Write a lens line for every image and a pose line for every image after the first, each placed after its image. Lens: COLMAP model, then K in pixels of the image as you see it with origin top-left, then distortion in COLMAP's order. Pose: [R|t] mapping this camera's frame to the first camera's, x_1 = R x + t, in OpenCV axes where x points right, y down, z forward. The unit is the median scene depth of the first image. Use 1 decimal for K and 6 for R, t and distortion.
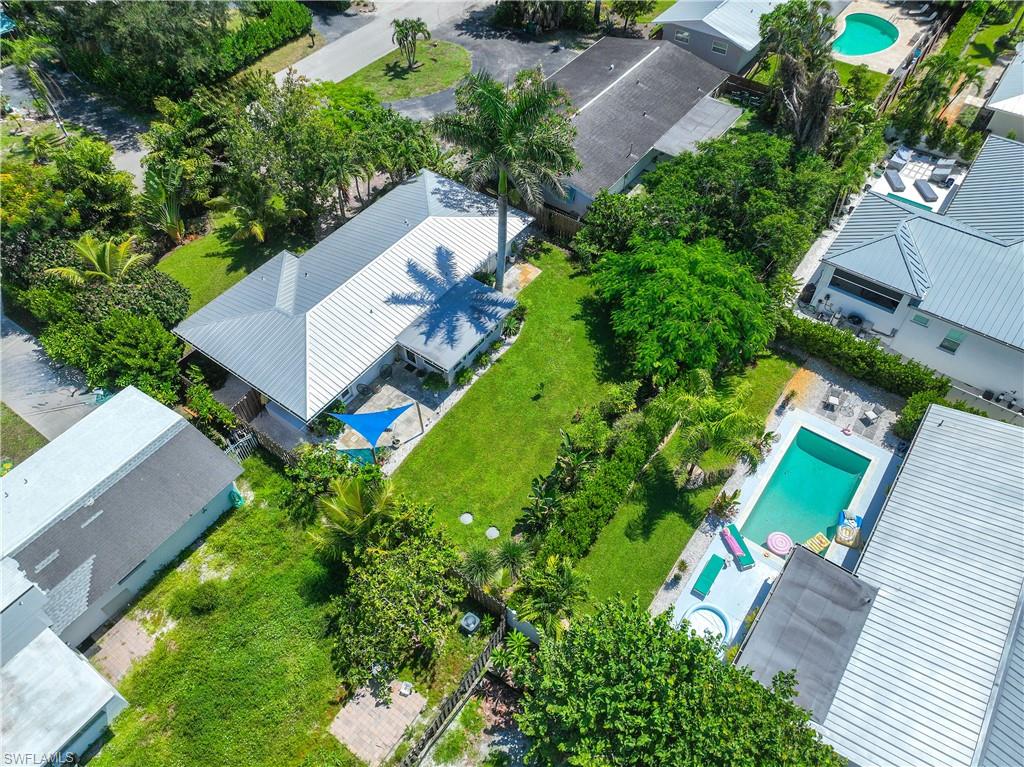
lens RADIAL K [[718.4, 0, 512.0], [0, 718.4, 383.5], [0, 0, 1]] dist [0.007432, 0.007477]
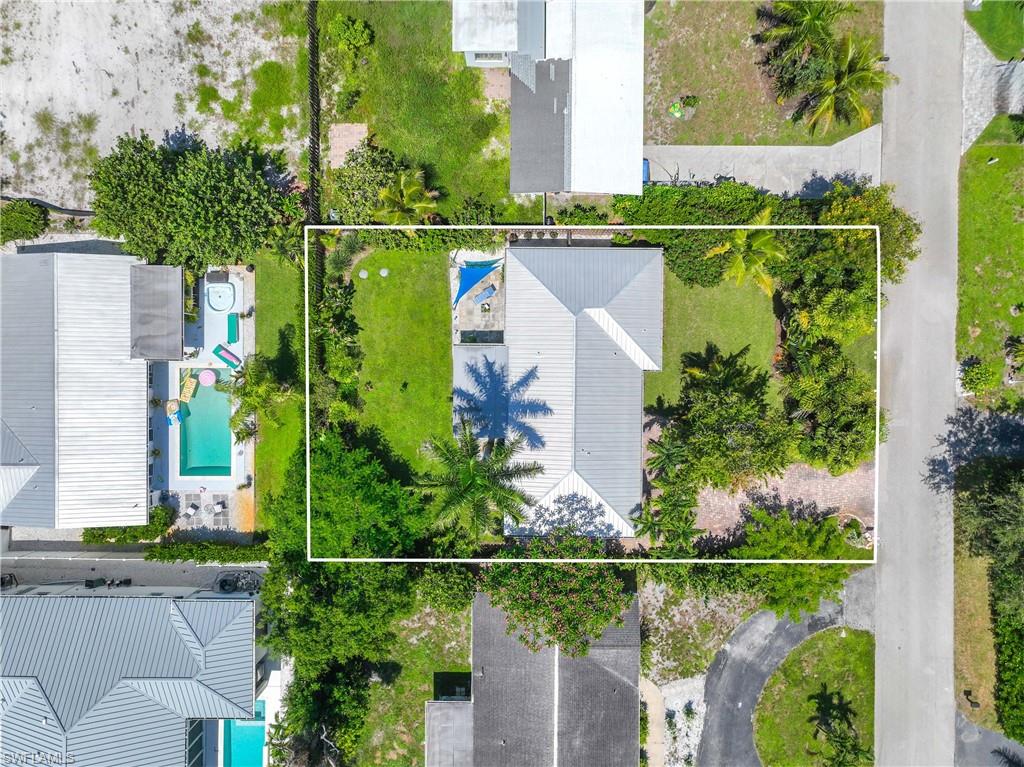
lens RADIAL K [[718.4, 0, 512.0], [0, 718.4, 383.5], [0, 0, 1]] dist [0.007432, 0.007477]
pose [[-0.810902, 0.584726, 0.023094, -0.158438], [-0.441704, -0.637490, 0.631271, -0.901544], [0.383843, 0.501698, 0.775218, 0.058803]]
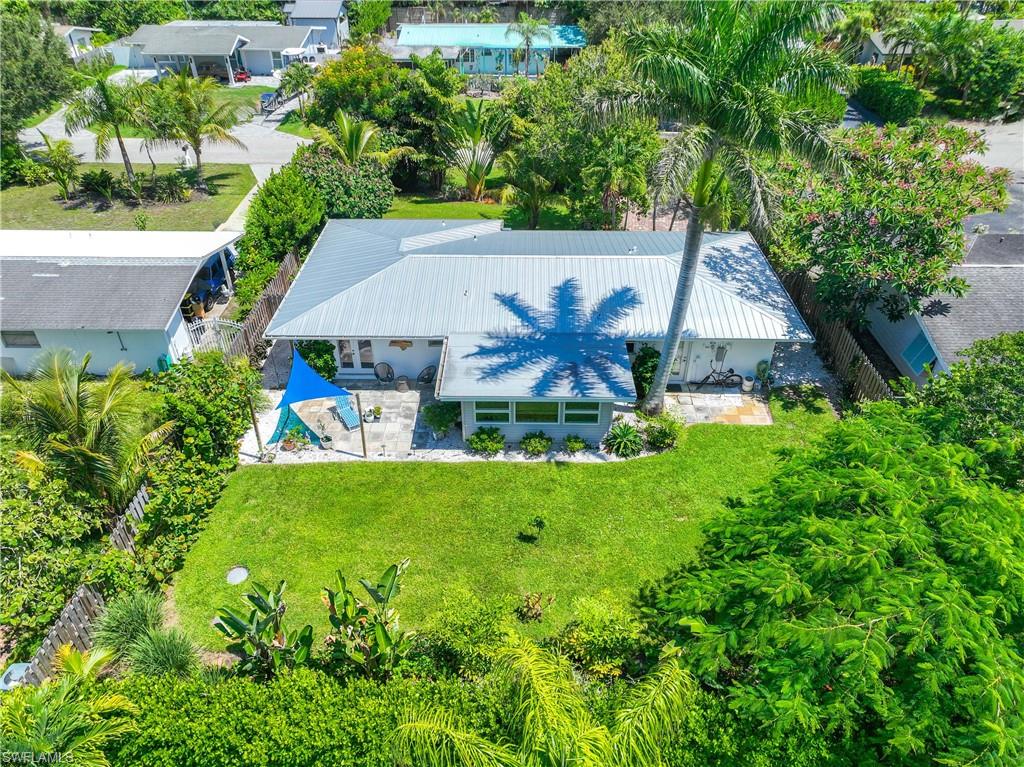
lens RADIAL K [[718.4, 0, 512.0], [0, 718.4, 383.5], [0, 0, 1]] dist [0.007432, 0.007477]
pose [[0.575979, 0.480739, -0.661164, 0.332325], [-0.634986, 0.772477, 0.008501, -0.068015], [0.514820, 0.414934, 0.750193, 0.548897]]
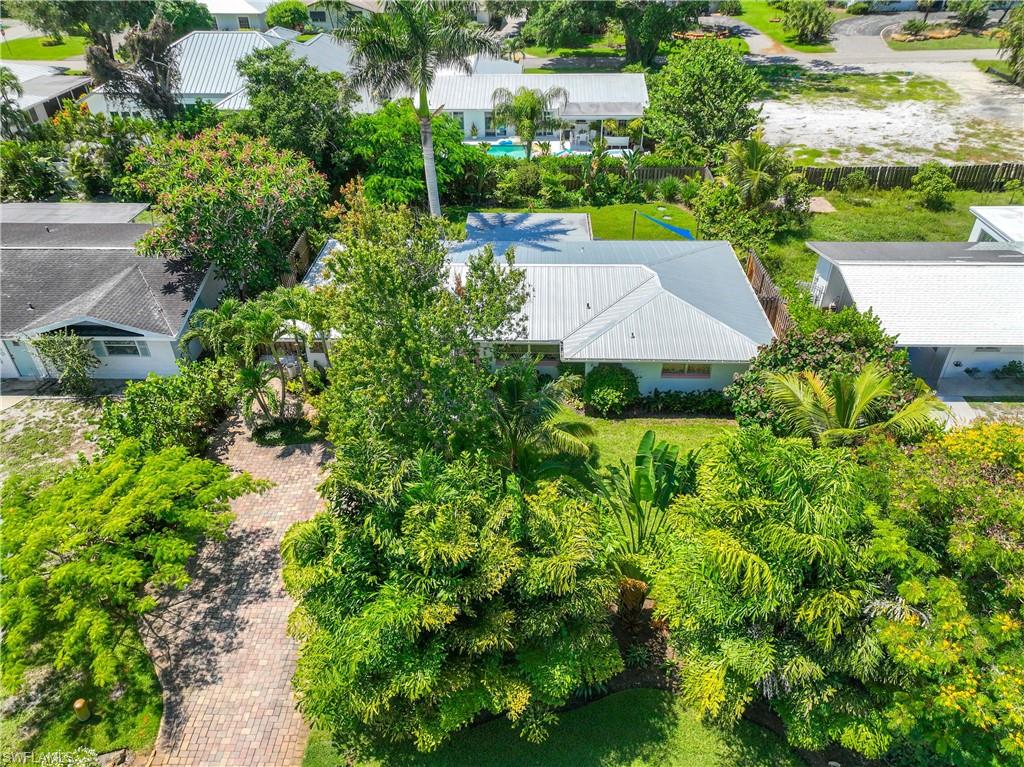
lens RADIAL K [[718.4, 0, 512.0], [0, 718.4, 383.5], [0, 0, 1]] dist [0.007432, 0.007477]
pose [[-0.563244, -0.461849, 0.685166, -0.808787], [0.650160, 0.264034, 0.712445, -0.723040], [-0.509948, 0.846748, 0.151560, 1.061397]]
